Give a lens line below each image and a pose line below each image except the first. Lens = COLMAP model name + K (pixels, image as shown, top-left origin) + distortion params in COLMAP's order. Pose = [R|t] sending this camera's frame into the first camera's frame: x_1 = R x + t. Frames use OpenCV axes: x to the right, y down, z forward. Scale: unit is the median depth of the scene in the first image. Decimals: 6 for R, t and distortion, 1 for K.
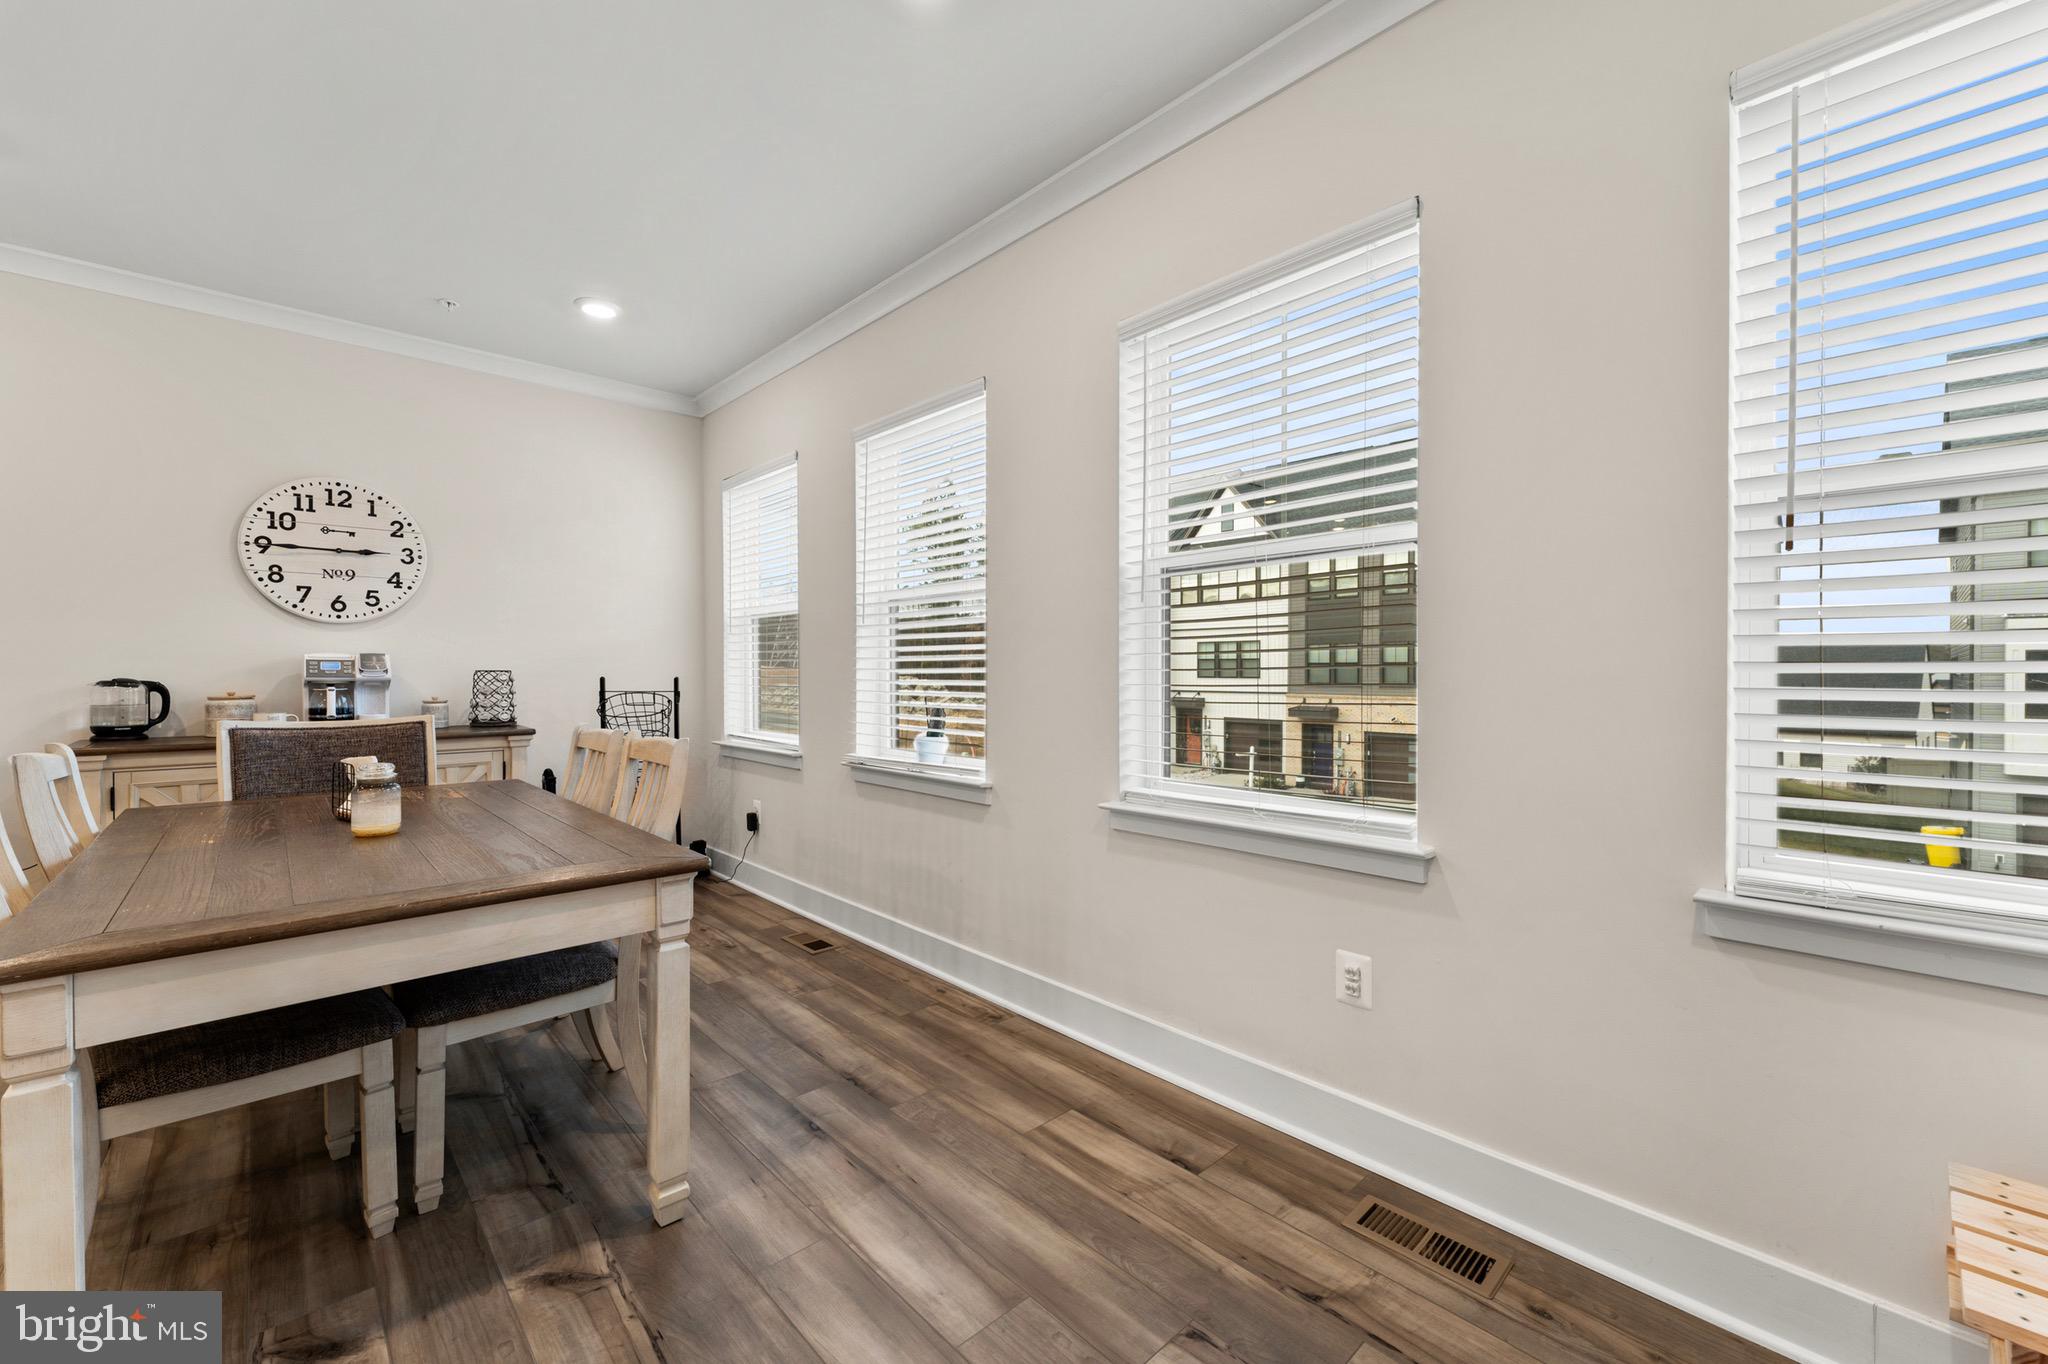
lens RADIAL K [[832.2, 0, 1027.6], [0, 832.2, 678.7], [0, 0, 1]] dist [-0.003697, 0.001189]
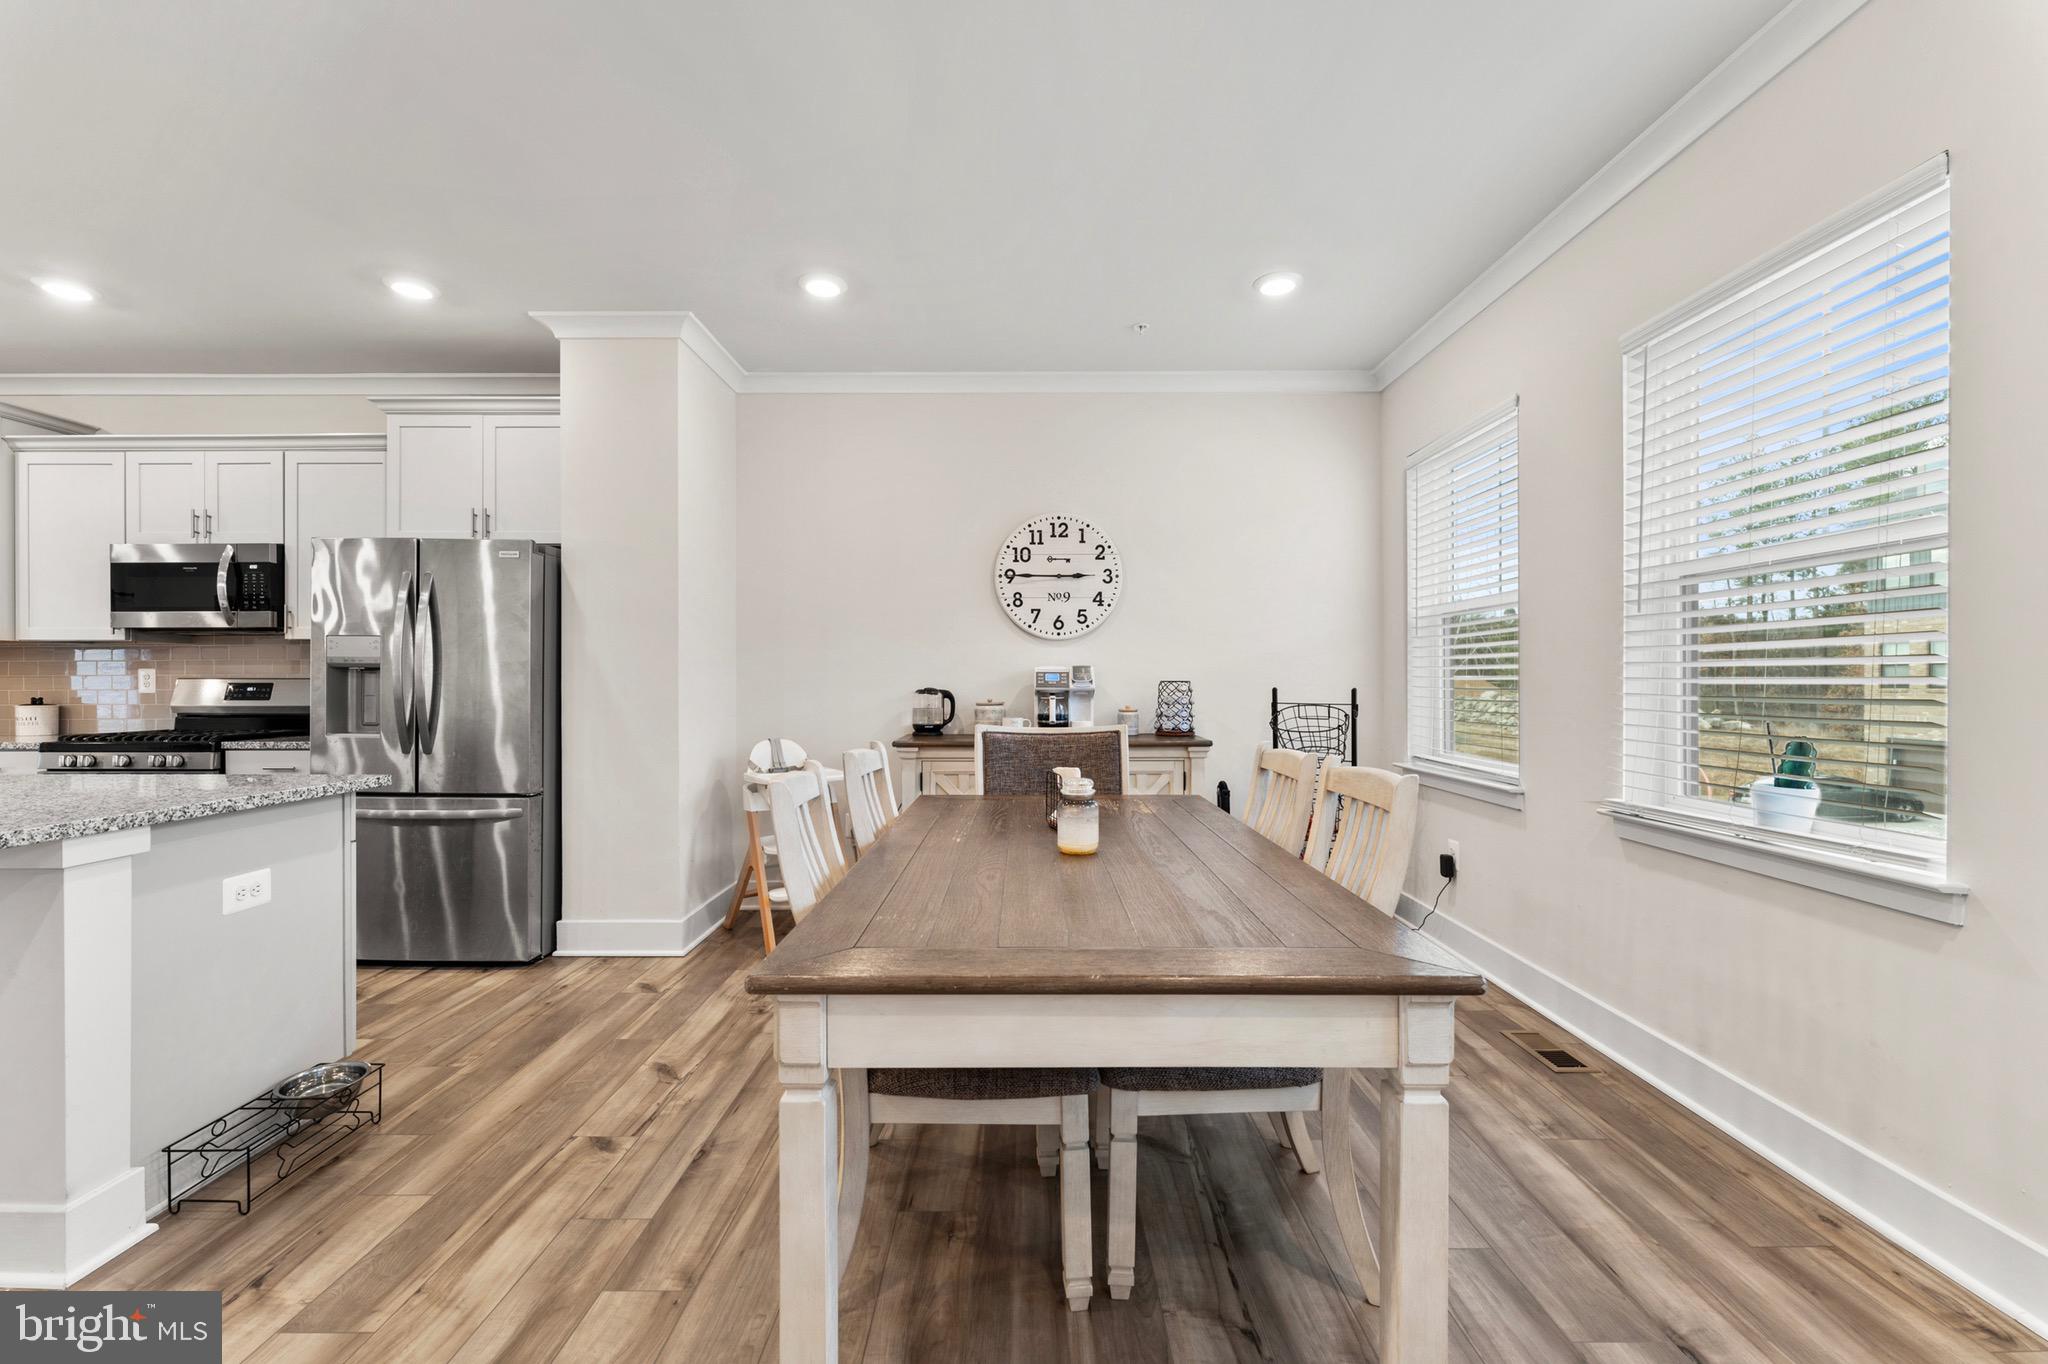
lens RADIAL K [[832.2, 0, 1012.9], [0, 832.2, 679.8], [0, 0, 1]] dist [-0.003697, 0.001189]
pose [[0.726952, -0.002636, -0.686683, -0.137641], [-0.004274, 0.999956, -0.008363, -0.003429], [0.686675, 0.009015, 0.726909, 0.191672]]
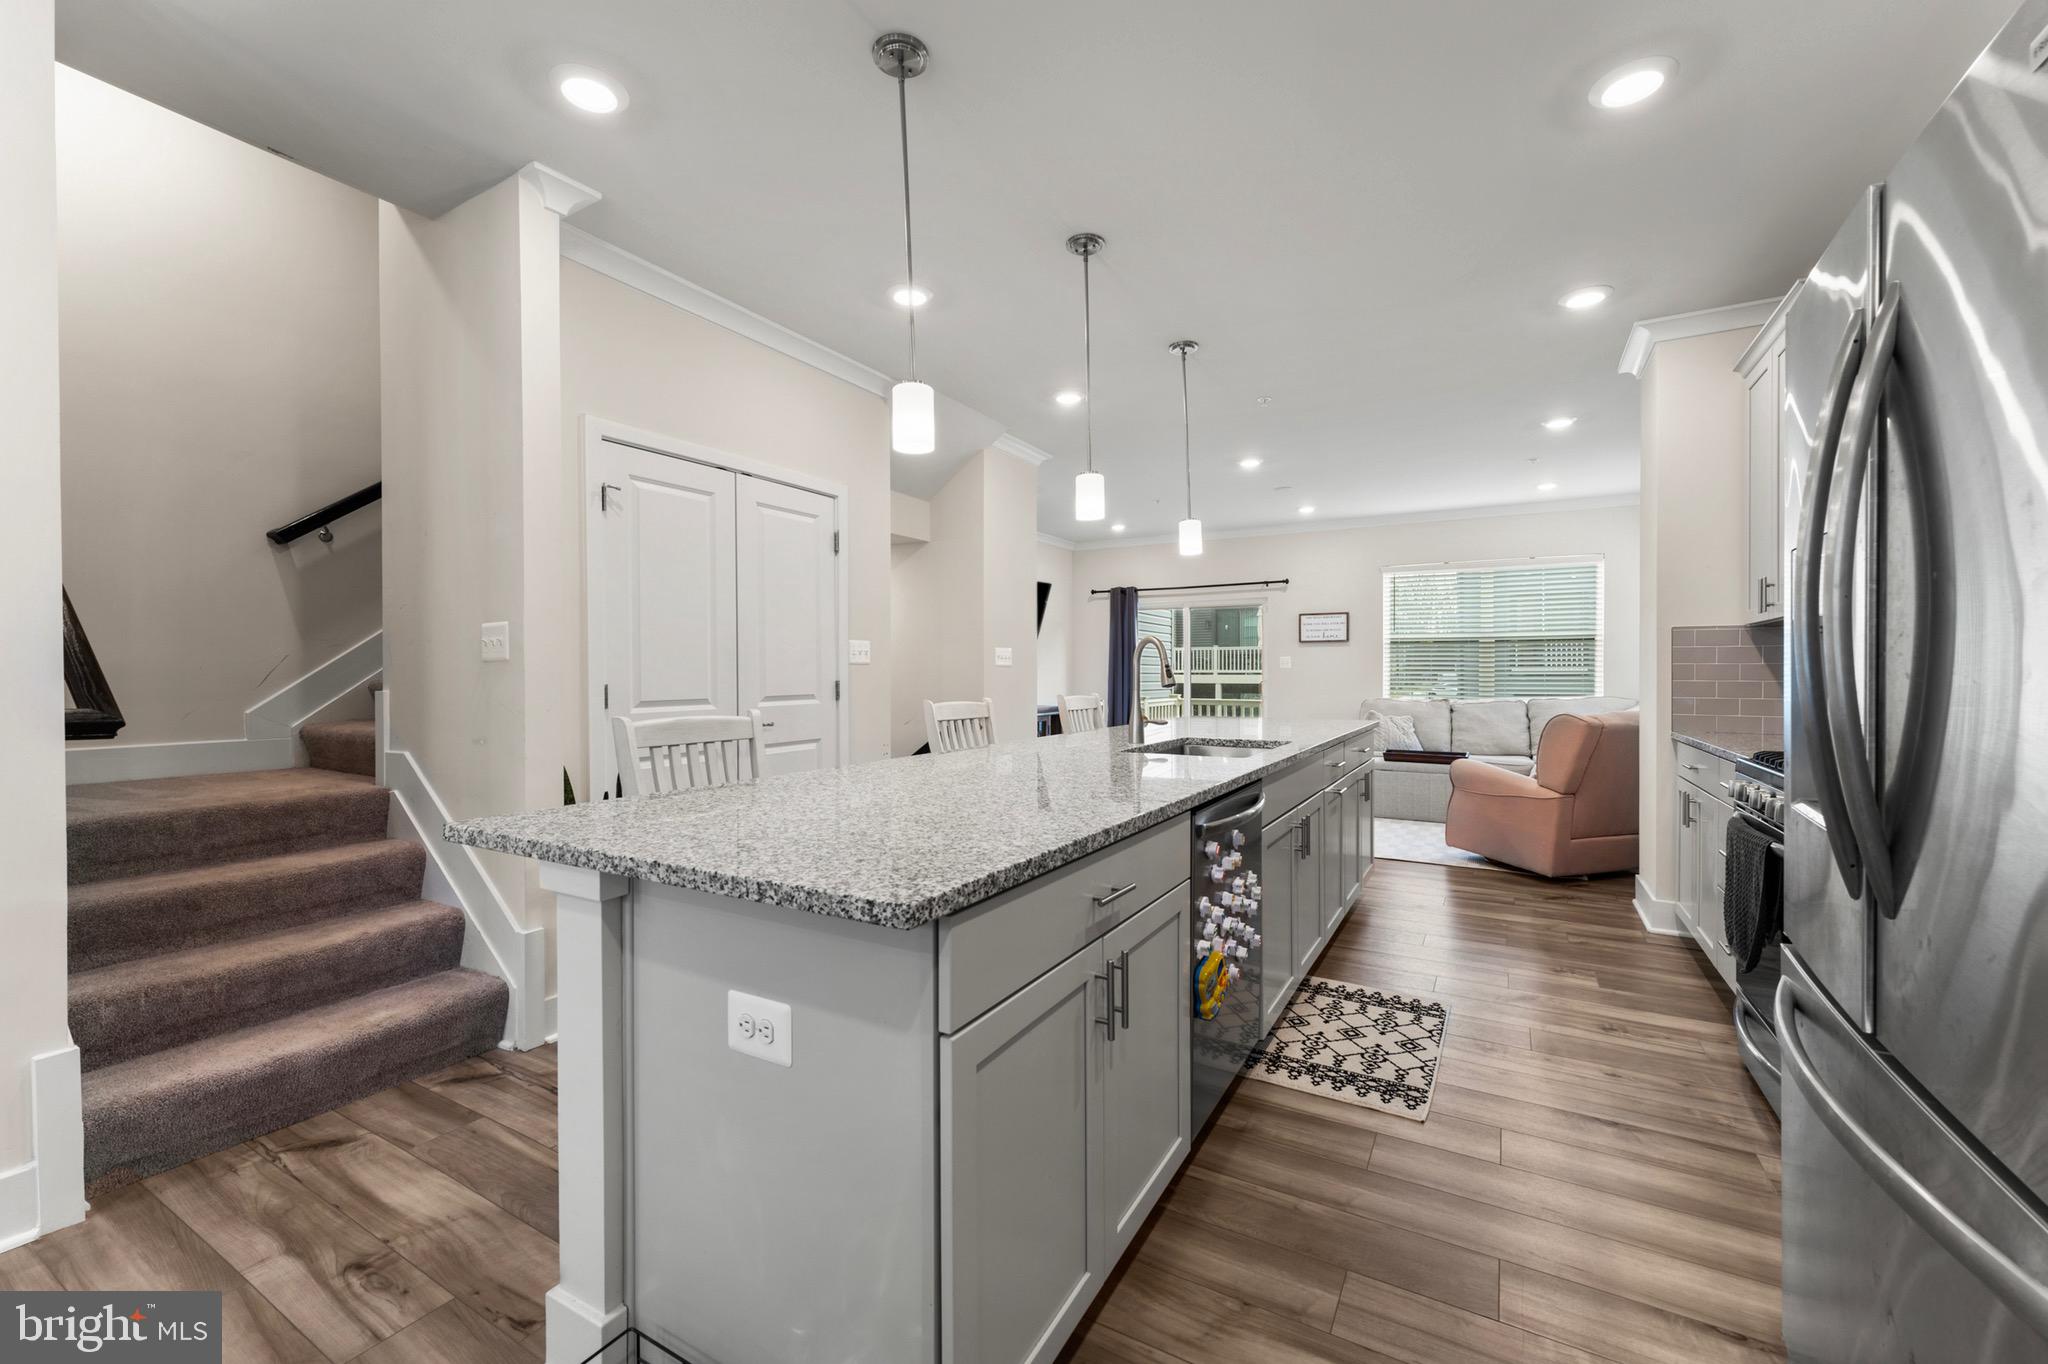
lens RADIAL K [[832.2, 0, 1034.2], [0, 832.2, 685.1], [0, 0, 1]] dist [-0.003697, 0.001189]
pose [[-0.955994, 0.005100, -0.293340, -1.243381], [-0.001078, 0.999781, 0.020896, -0.006242], [0.293383, 0.020293, -0.955780, 0.762978]]
